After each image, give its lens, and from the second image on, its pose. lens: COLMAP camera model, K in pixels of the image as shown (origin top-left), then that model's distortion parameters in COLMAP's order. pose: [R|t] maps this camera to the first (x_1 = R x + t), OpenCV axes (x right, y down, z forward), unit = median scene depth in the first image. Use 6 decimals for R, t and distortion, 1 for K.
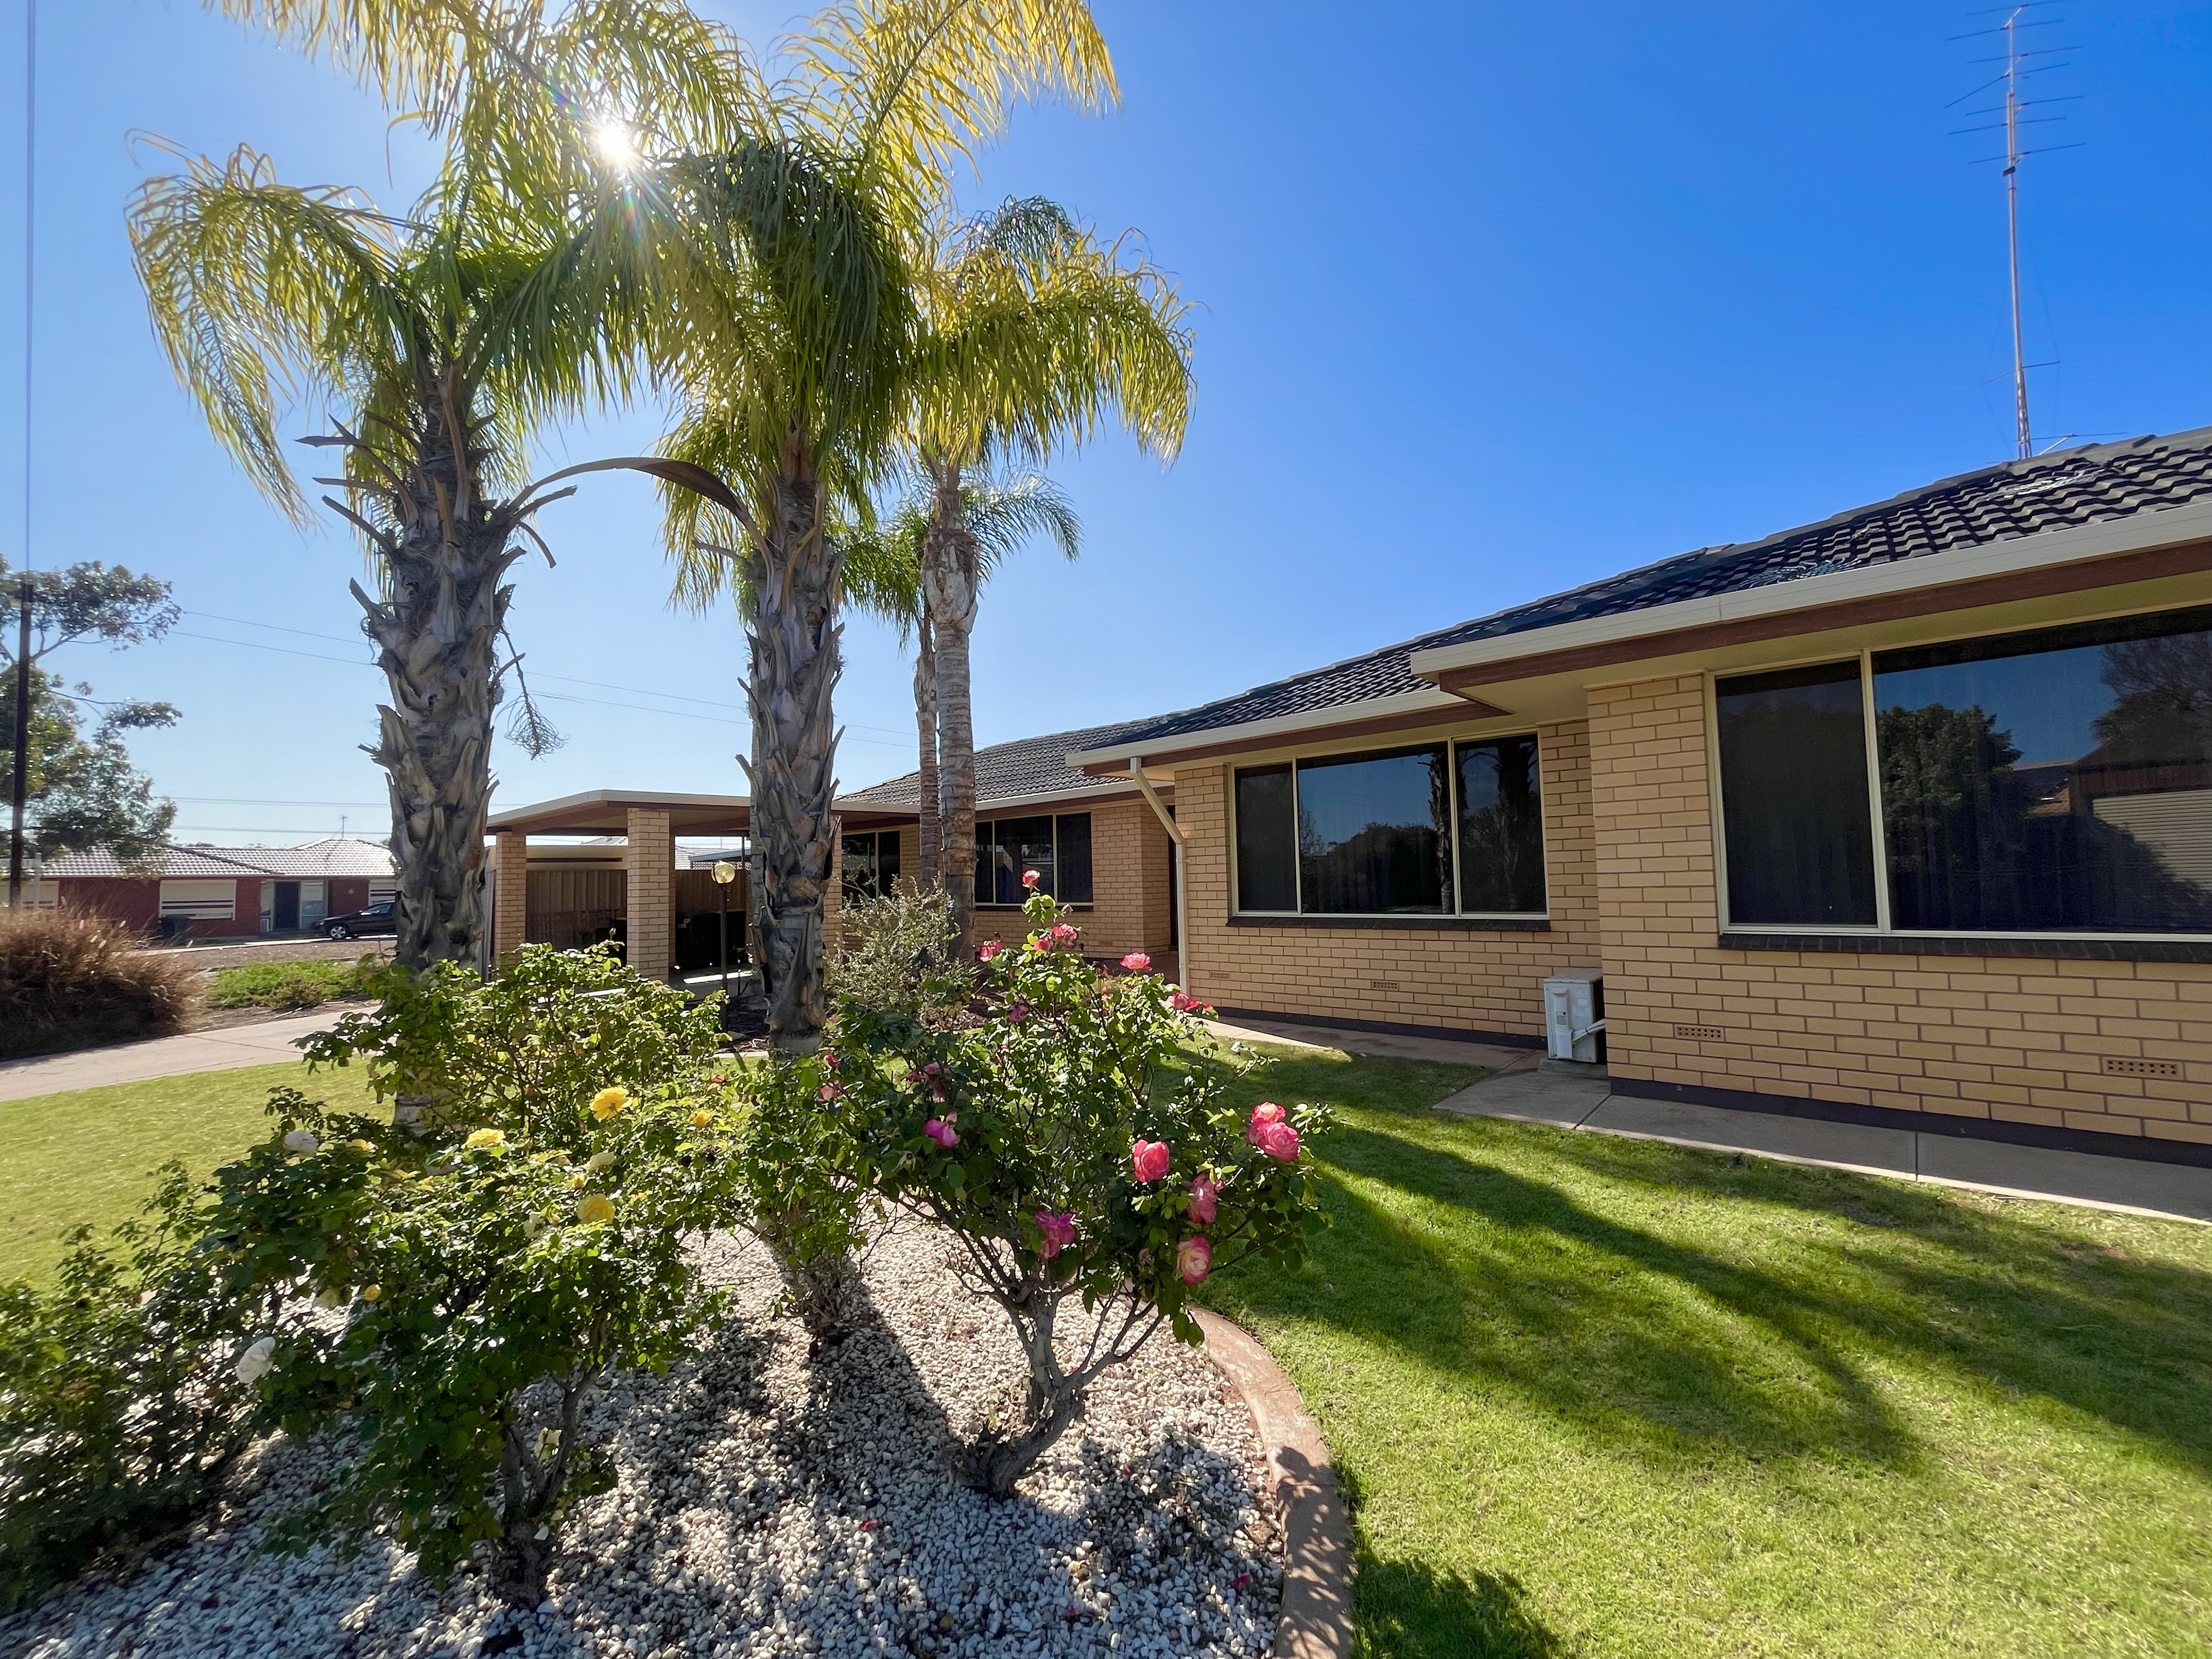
lens RADIAL K [[892.8, 0, 1106.0], [0, 892.8, 829.5], [0, 0, 1]] dist [0.016847, 0.000081]
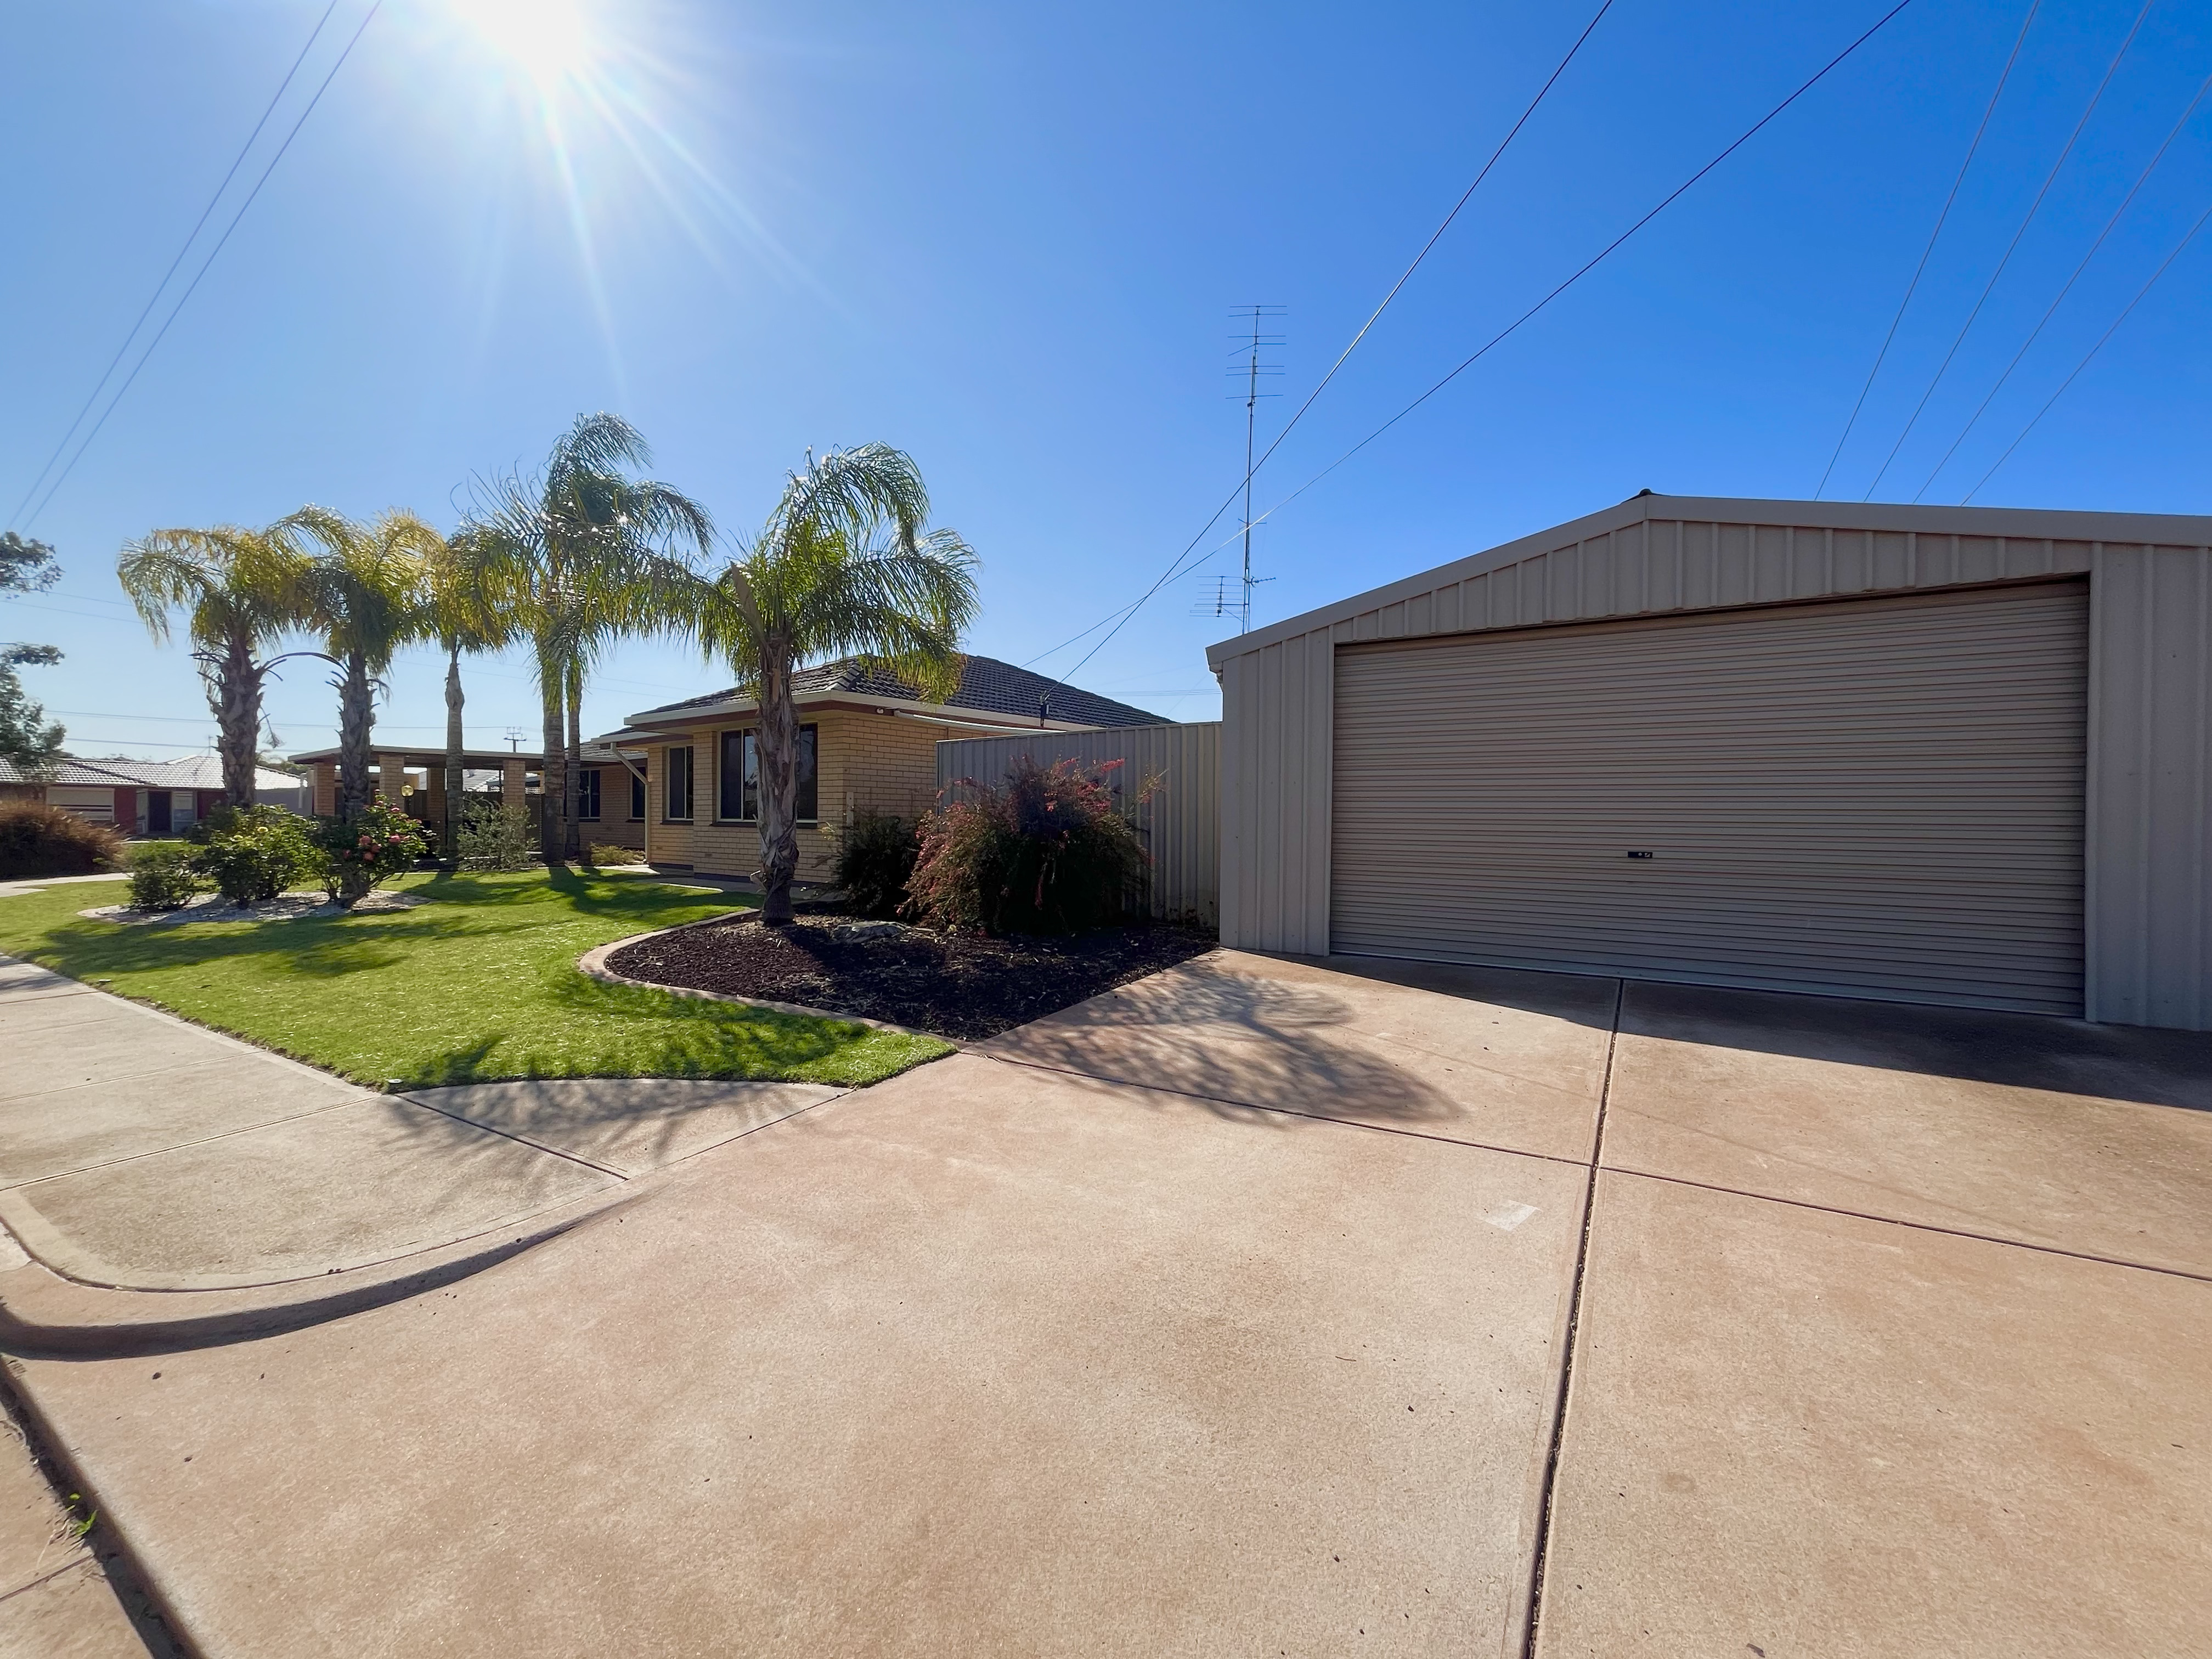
lens RADIAL K [[885.1, 0, 1106.0], [0, 885.1, 829.5], [0, 0, 1]] dist [0.000237, -0.000096]
pose [[0.995581, 0.024292, 0.090709, 0.794850], [-0.030750, 0.997038, 0.070495, -0.043160], [-0.088728, -0.072973, 0.993379, -0.937524]]
